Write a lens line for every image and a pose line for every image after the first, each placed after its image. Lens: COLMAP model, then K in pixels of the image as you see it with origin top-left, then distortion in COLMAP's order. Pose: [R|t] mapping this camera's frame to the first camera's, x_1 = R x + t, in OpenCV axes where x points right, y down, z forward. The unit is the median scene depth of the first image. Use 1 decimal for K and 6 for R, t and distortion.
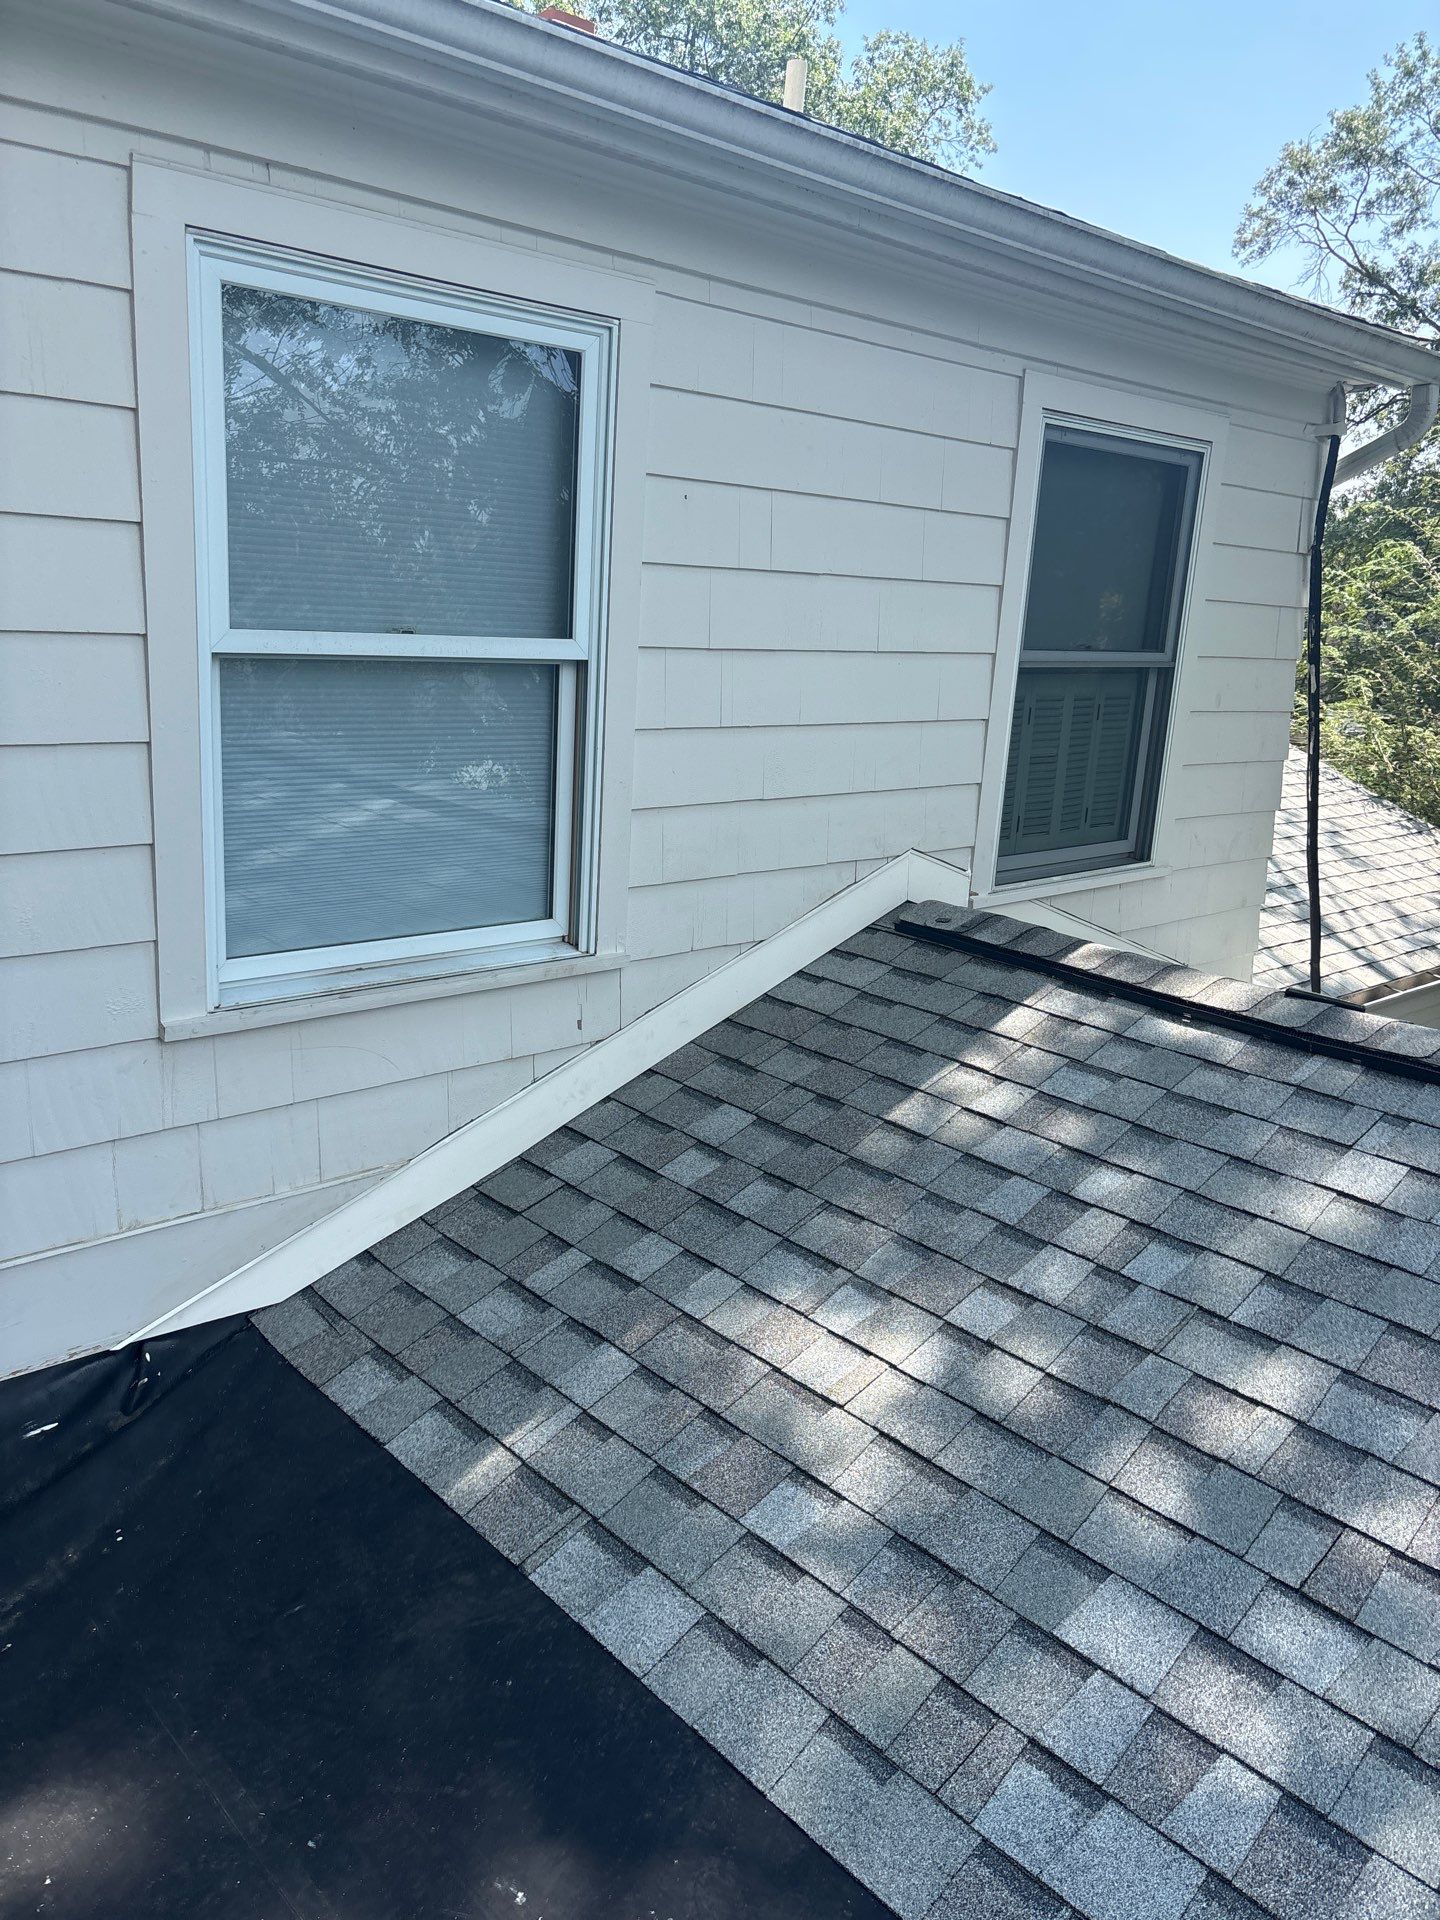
lens RADIAL K [[1464.8, 0, 721.1], [0, 1464.8, 956.3], [0, 0, 1]] dist [0.049899, -0.061027]
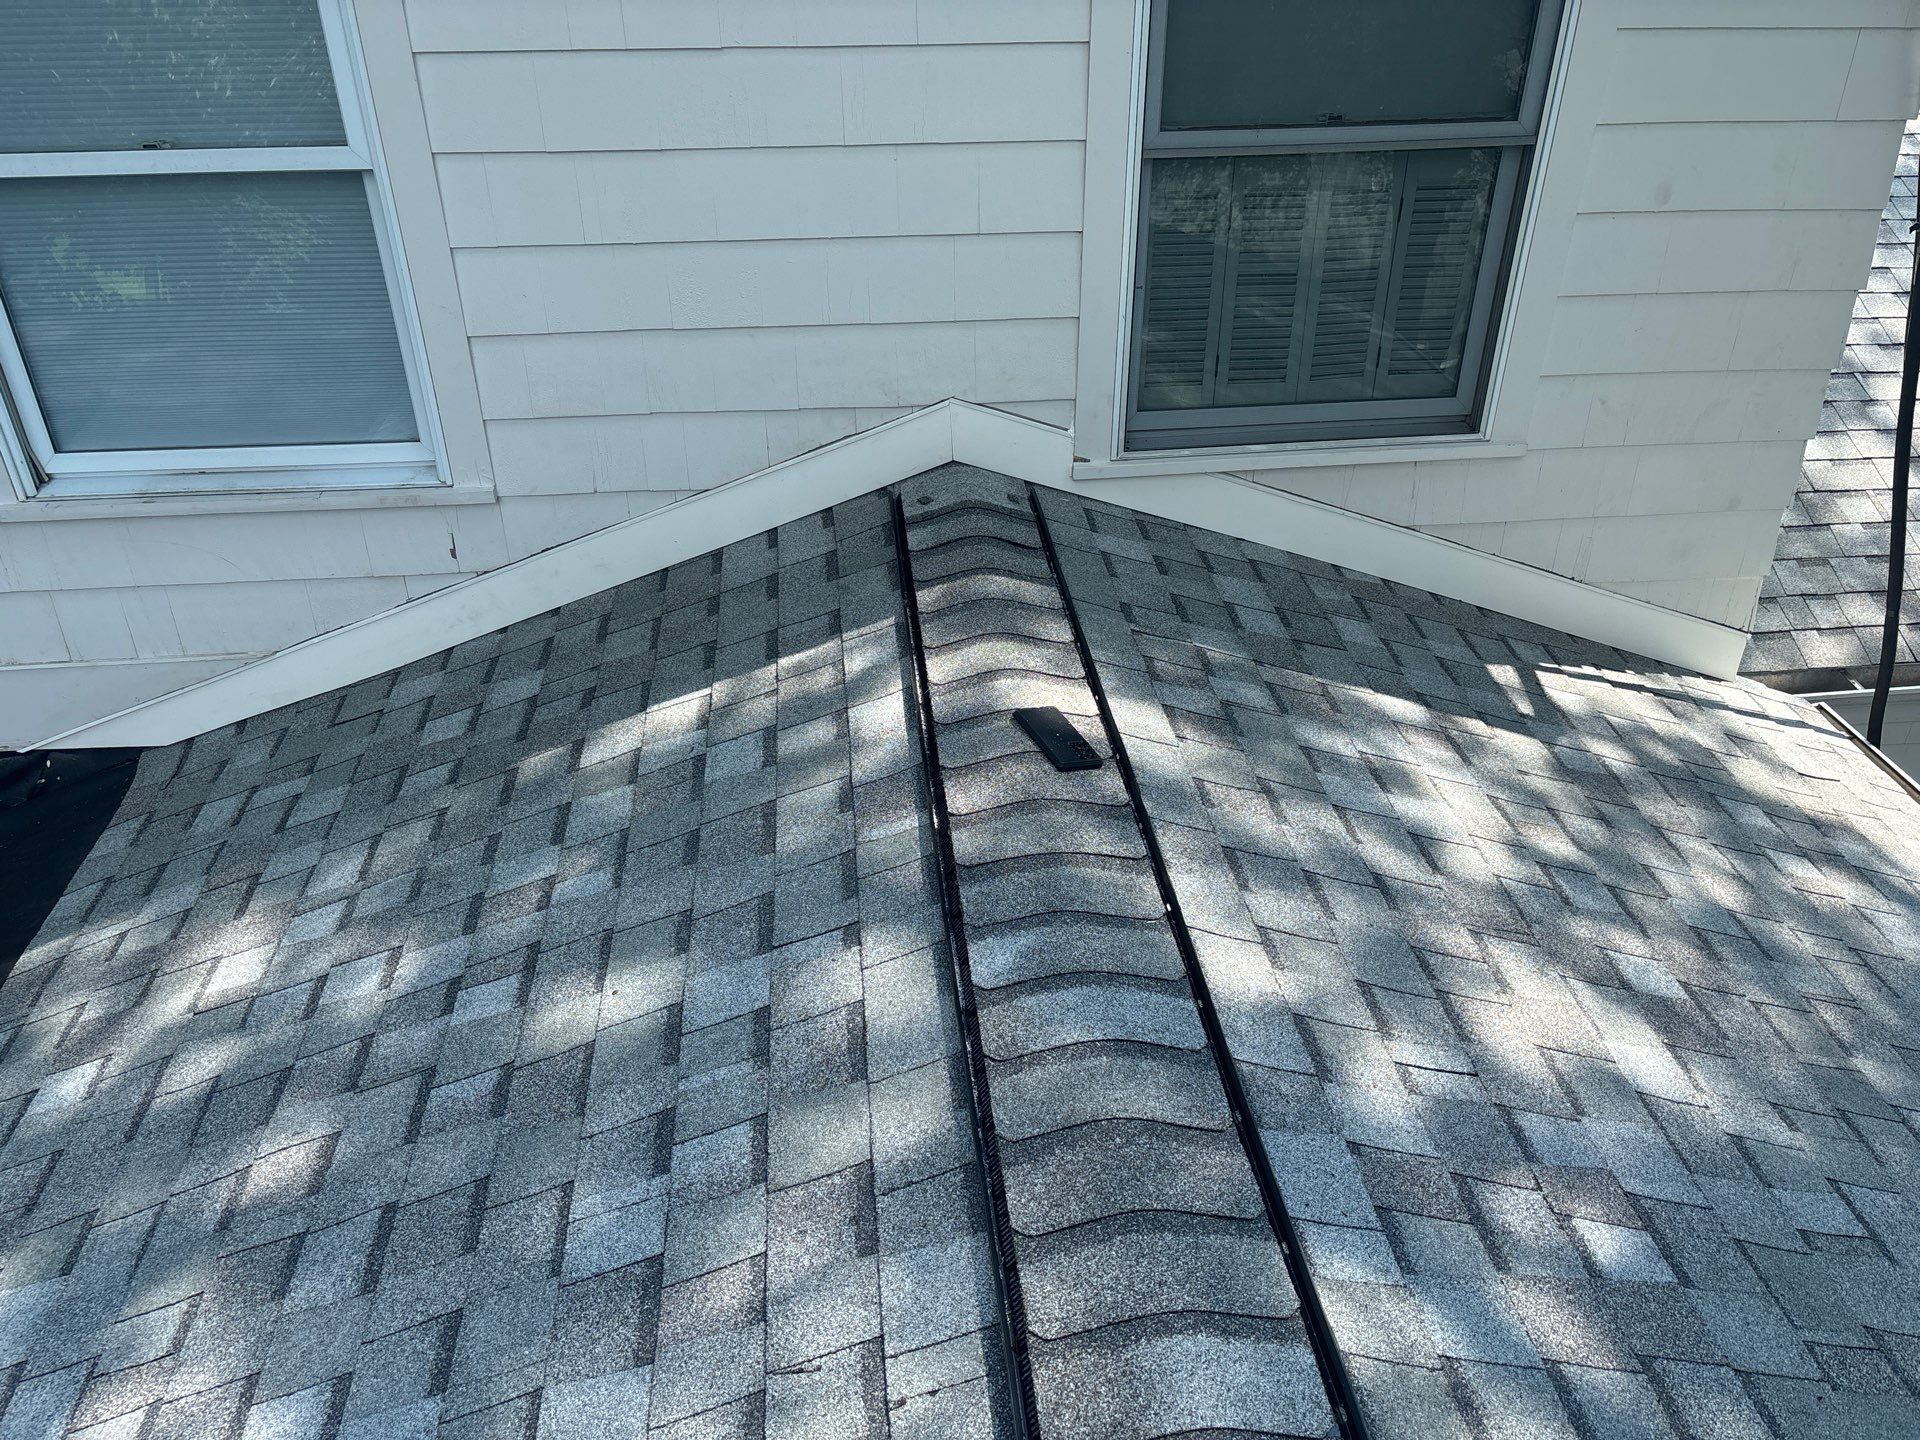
lens RADIAL K [[1482.5, 0, 955.1], [0, 1482.5, 727.7], [0, 0, 1]] dist [0.047578, -0.007493]
pose [[0.793677, 0.270667, -0.544809, 0.745904], [-0.096788, 0.940342, 0.326172, -0.202218], [0.600591, -0.206144, 0.772525, 0.403544]]
